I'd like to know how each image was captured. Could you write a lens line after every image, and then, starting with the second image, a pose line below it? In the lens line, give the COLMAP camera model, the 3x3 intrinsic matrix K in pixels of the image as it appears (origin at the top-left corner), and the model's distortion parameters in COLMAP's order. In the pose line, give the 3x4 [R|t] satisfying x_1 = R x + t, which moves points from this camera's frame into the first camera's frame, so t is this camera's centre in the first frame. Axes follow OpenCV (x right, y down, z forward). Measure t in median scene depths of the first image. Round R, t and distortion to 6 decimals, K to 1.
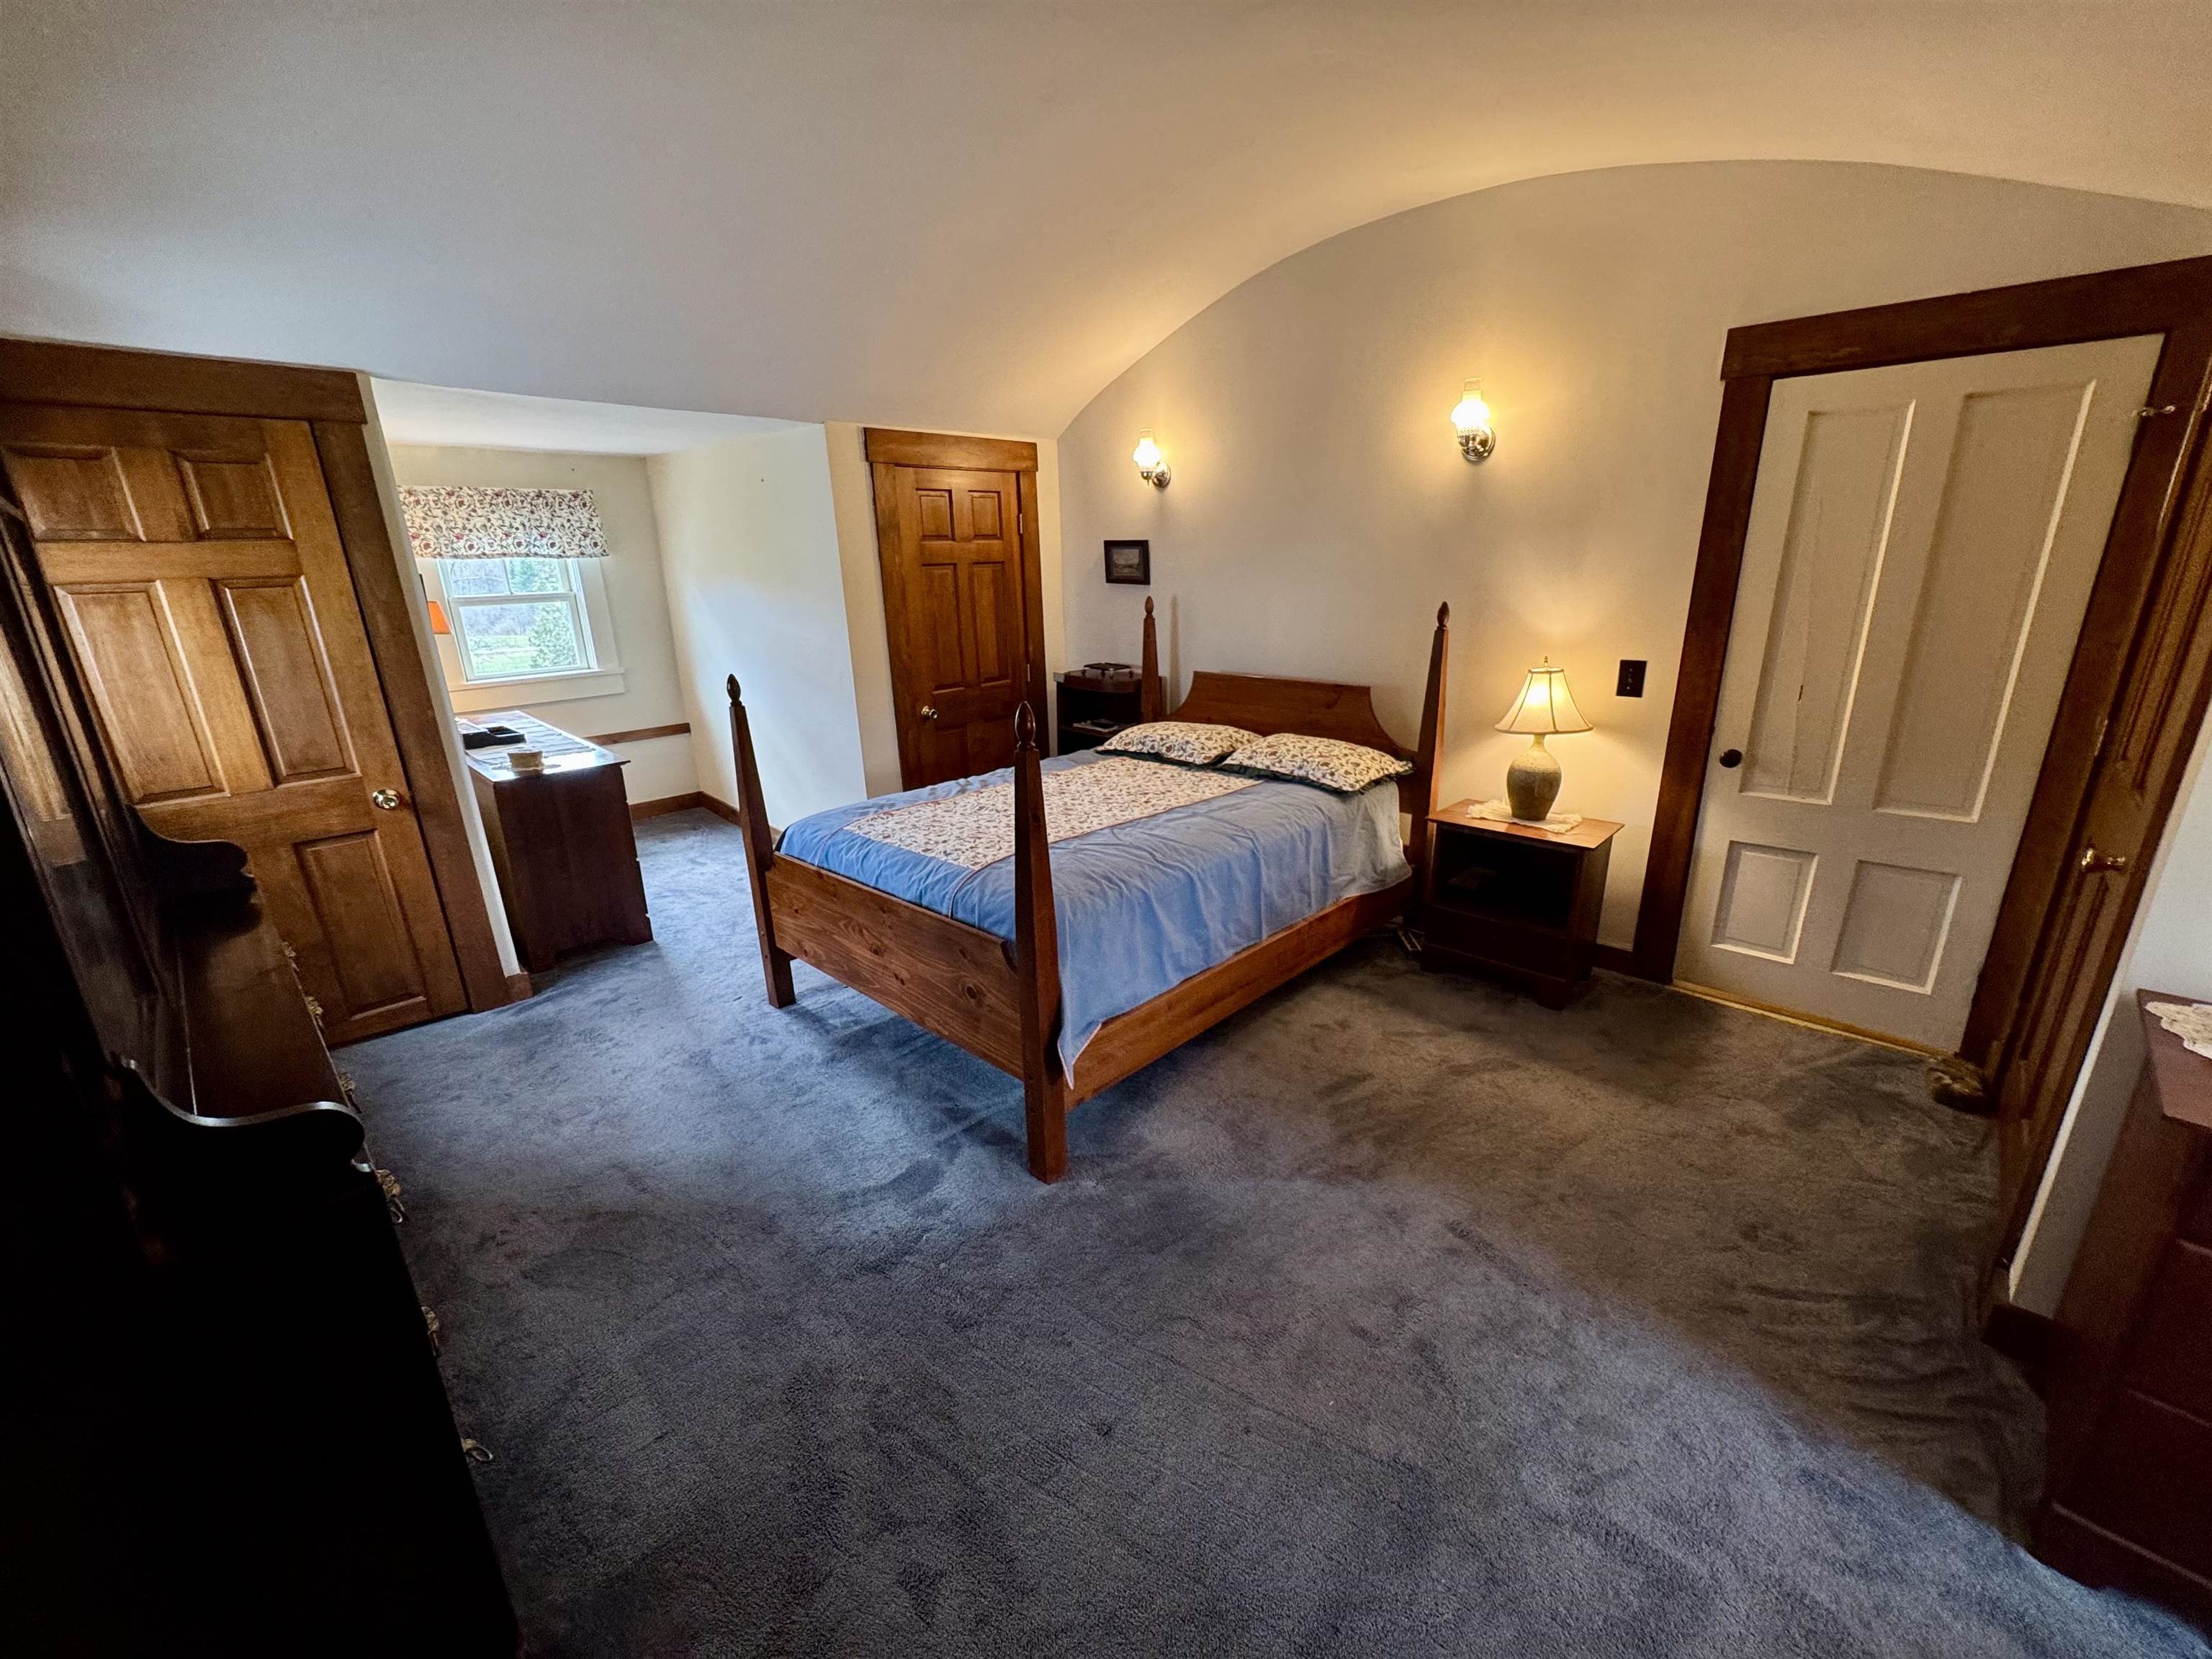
lens RADIAL K [[876.8, 0, 1102.3], [0, 876.8, 827.8], [0, 0, 1]] dist [-0.004336, 0.000799]
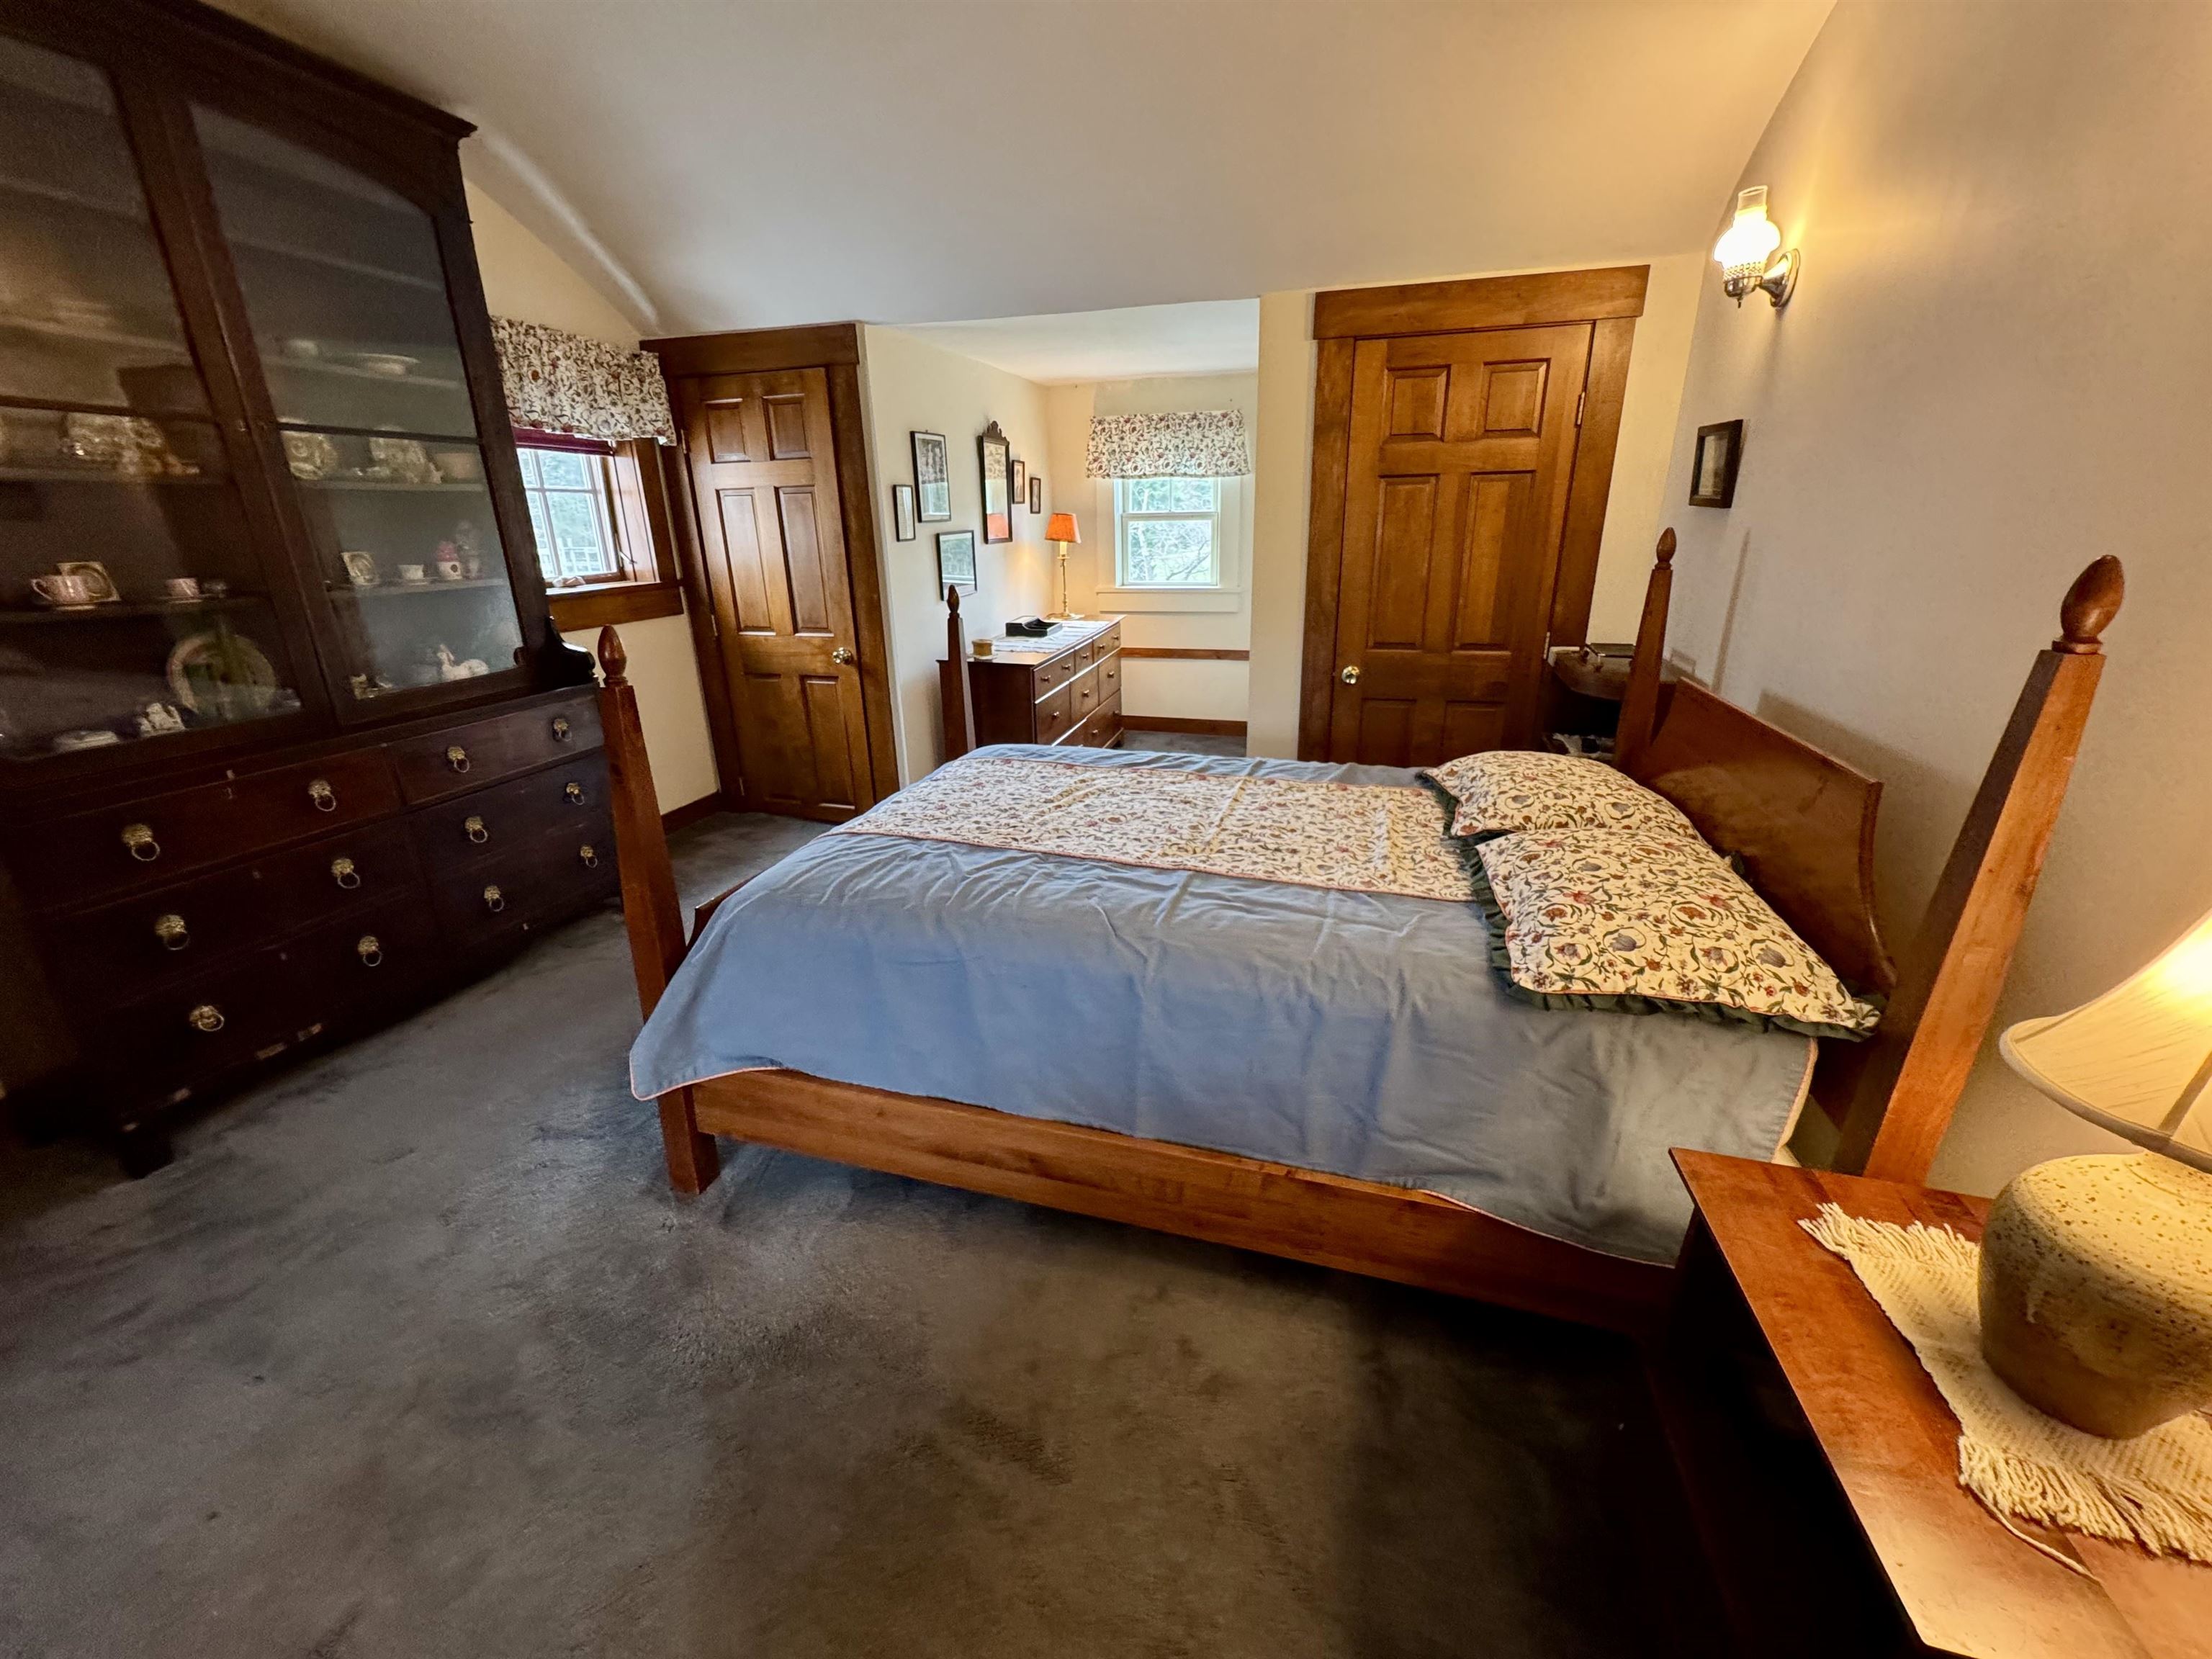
lens RADIAL K [[876.8, 0, 1115.8], [0, 876.8, 828.3], [0, 0, 1]] dist [-0.004336, 0.000799]
pose [[0.478411, 0.310955, -0.821237, 0.494431], [-0.256008, 0.943968, 0.208289, -0.147645], [0.839990, 0.110595, 0.531211, 0.575098]]
